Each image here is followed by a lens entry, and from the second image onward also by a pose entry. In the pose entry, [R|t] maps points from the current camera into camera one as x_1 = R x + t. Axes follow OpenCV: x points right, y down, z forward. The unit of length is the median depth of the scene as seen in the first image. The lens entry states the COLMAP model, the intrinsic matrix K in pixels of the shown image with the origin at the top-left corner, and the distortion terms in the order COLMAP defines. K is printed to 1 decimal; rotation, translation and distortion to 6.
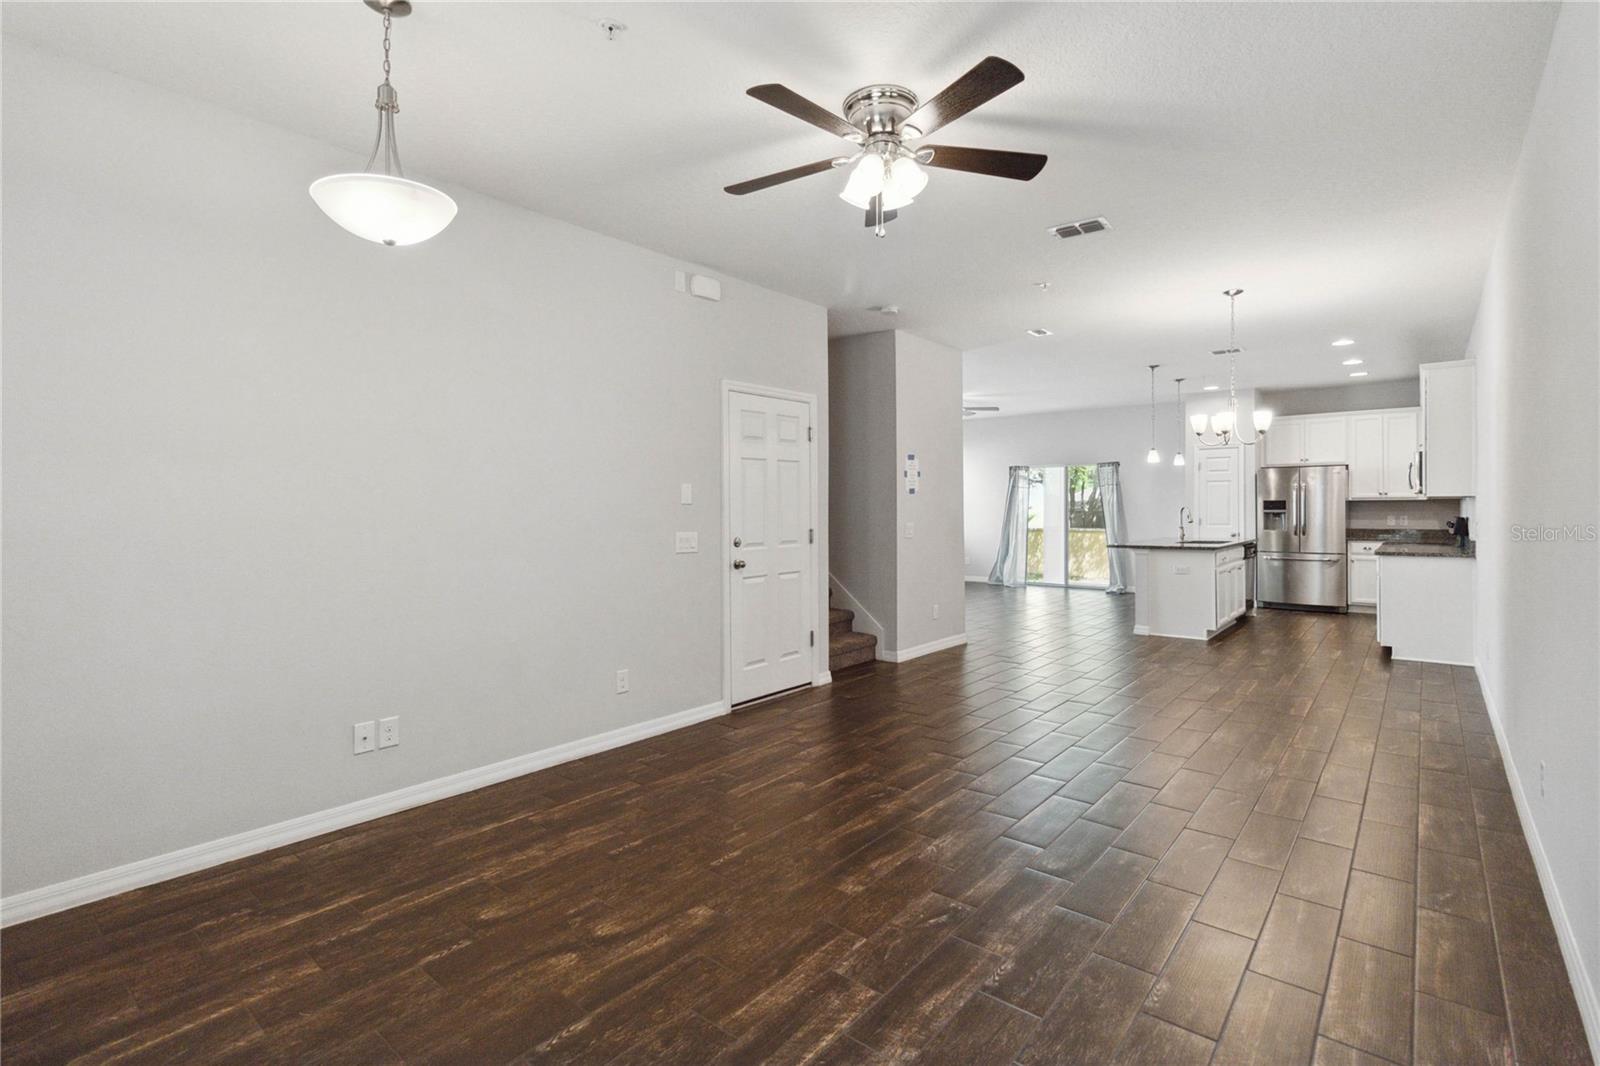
lens RADIAL K [[742.2, 0, 813.4], [0, 742.2, 509.9], [0, 0, 1]] dist [0.000803, 0.000391]
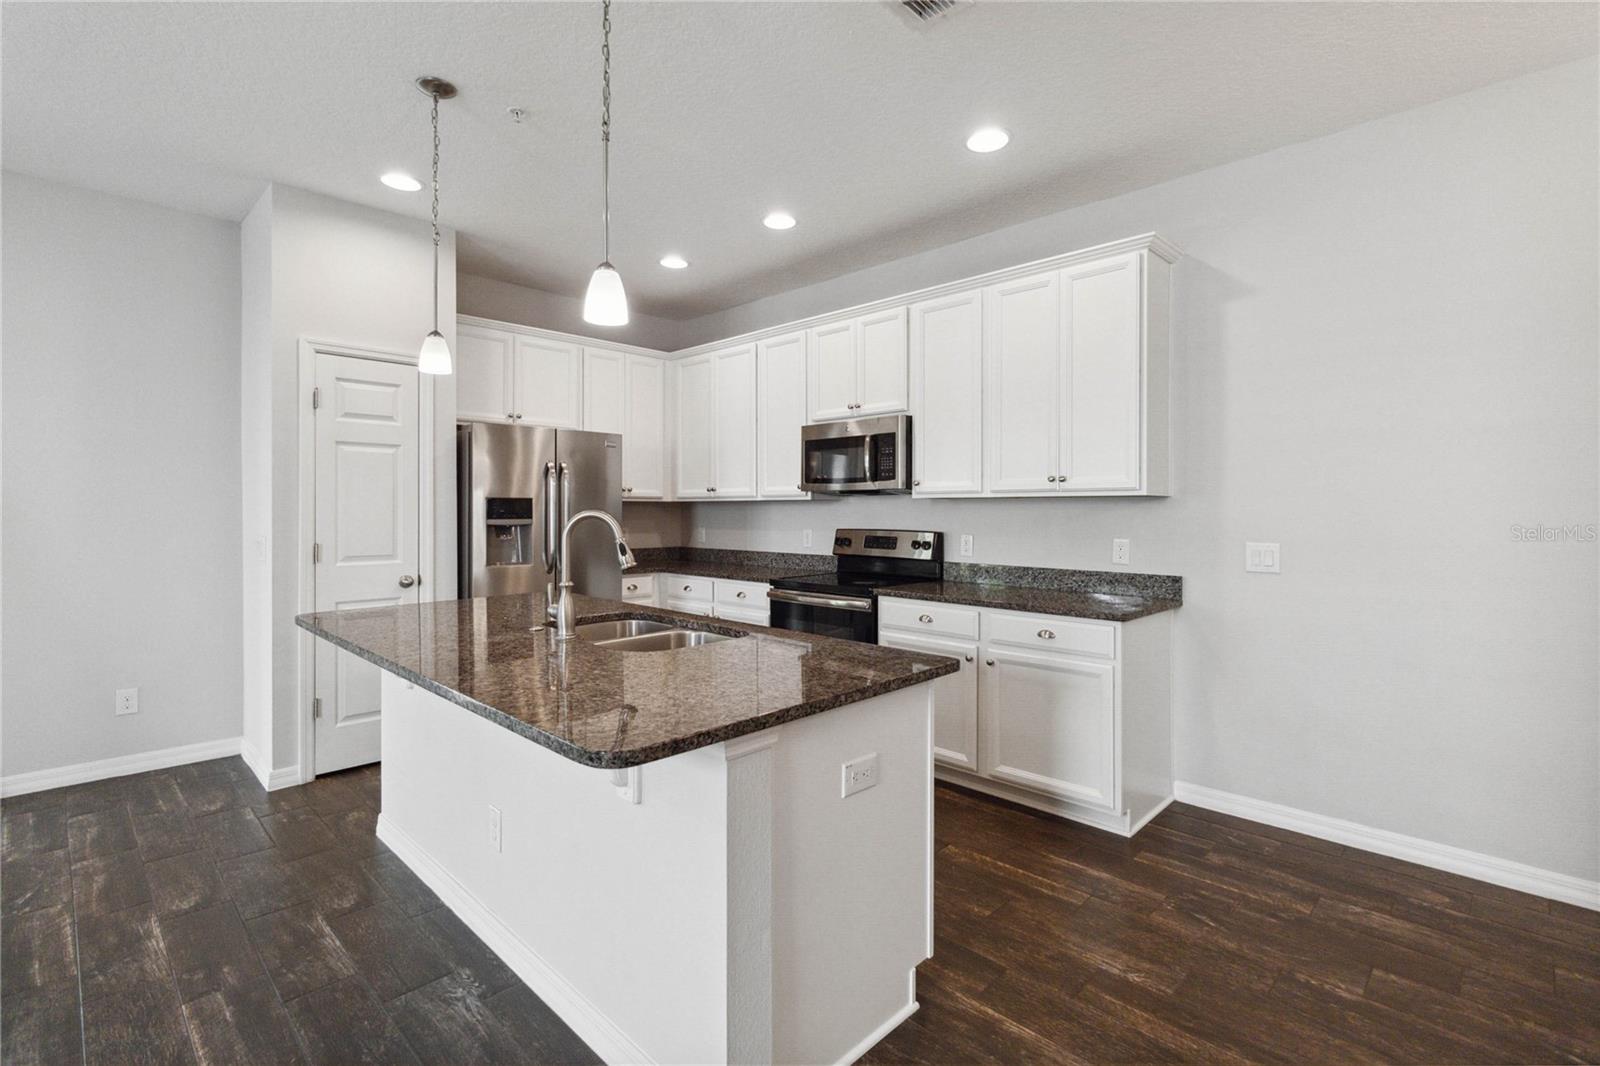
lens RADIAL K [[742.2, 0, 813.7], [0, 742.2, 511.0], [0, 0, 1]] dist [0.000803, 0.000391]
pose [[0.084345, -0.001007, 0.996436, 0.214982], [0.000944, 0.999999, 0.000931, -0.005824], [-0.996436, 0.000862, 0.084346, 0.859806]]
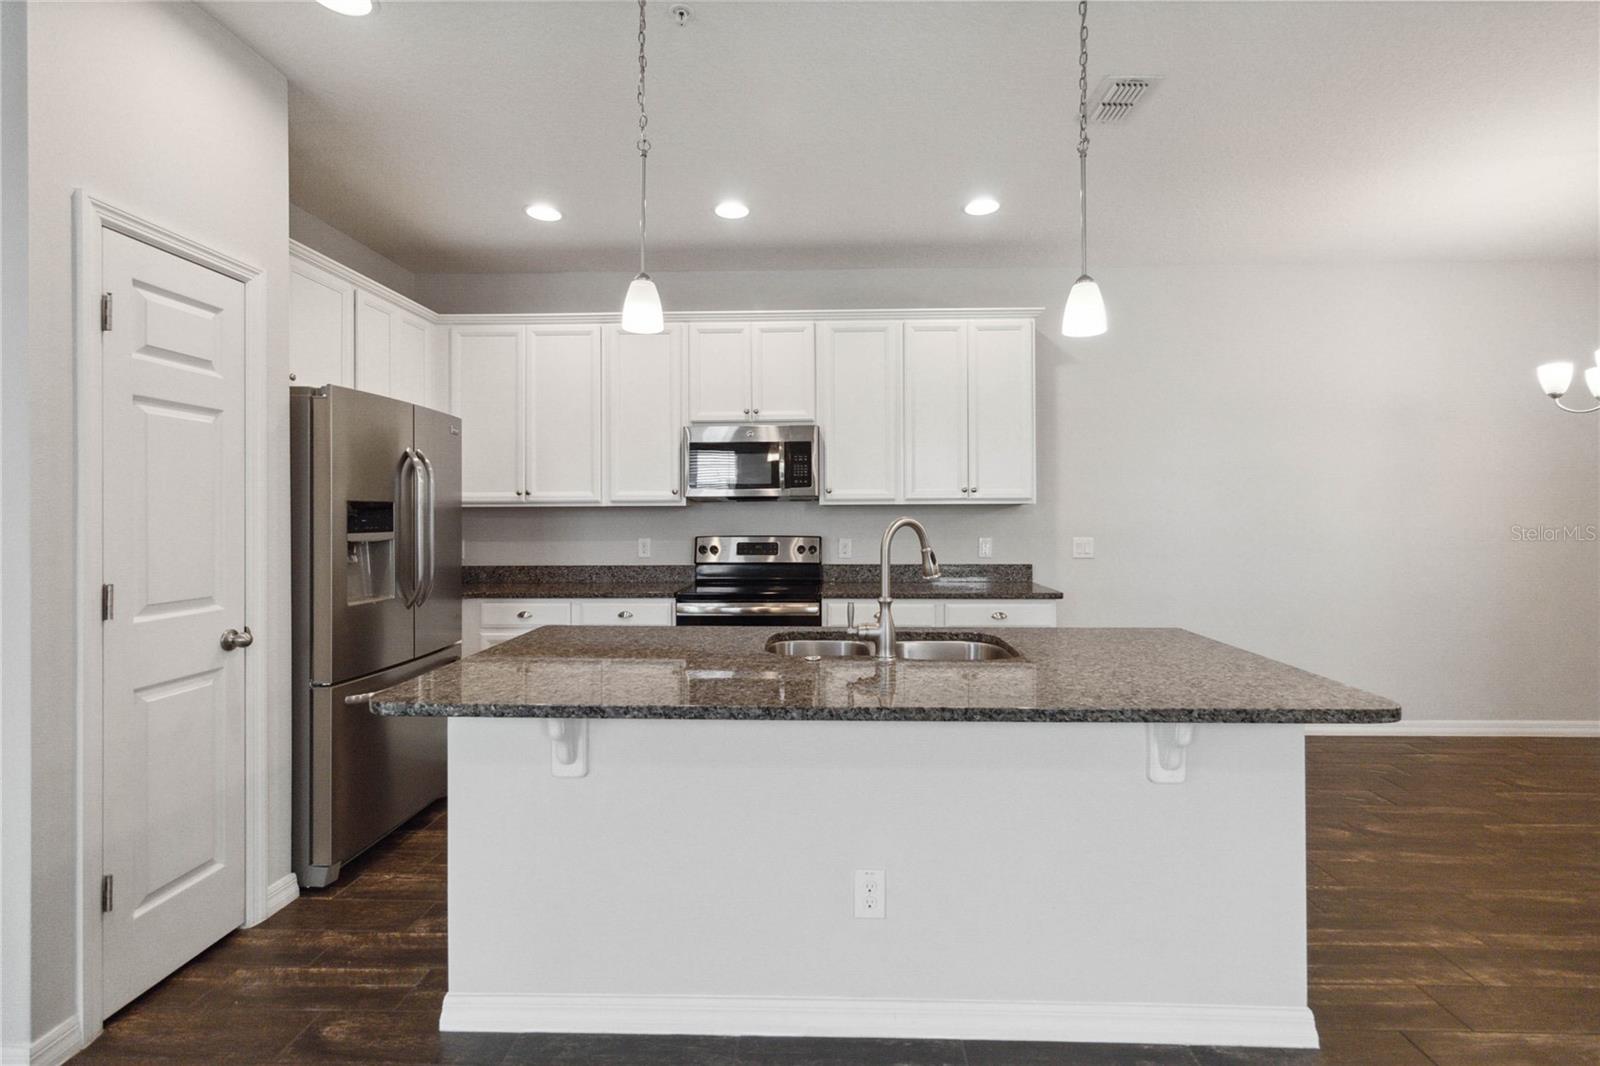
lens RADIAL K [[742.2, 0, 806.6], [0, 742.2, 509.1], [0, 0, 1]] dist [0.000803, 0.000391]
pose [[-0.608687, 0.011986, 0.793320, 0.303692], [0.007456, 0.999928, -0.009387, -0.005913], [-0.793375, 0.000201, -0.608733, 1.146226]]
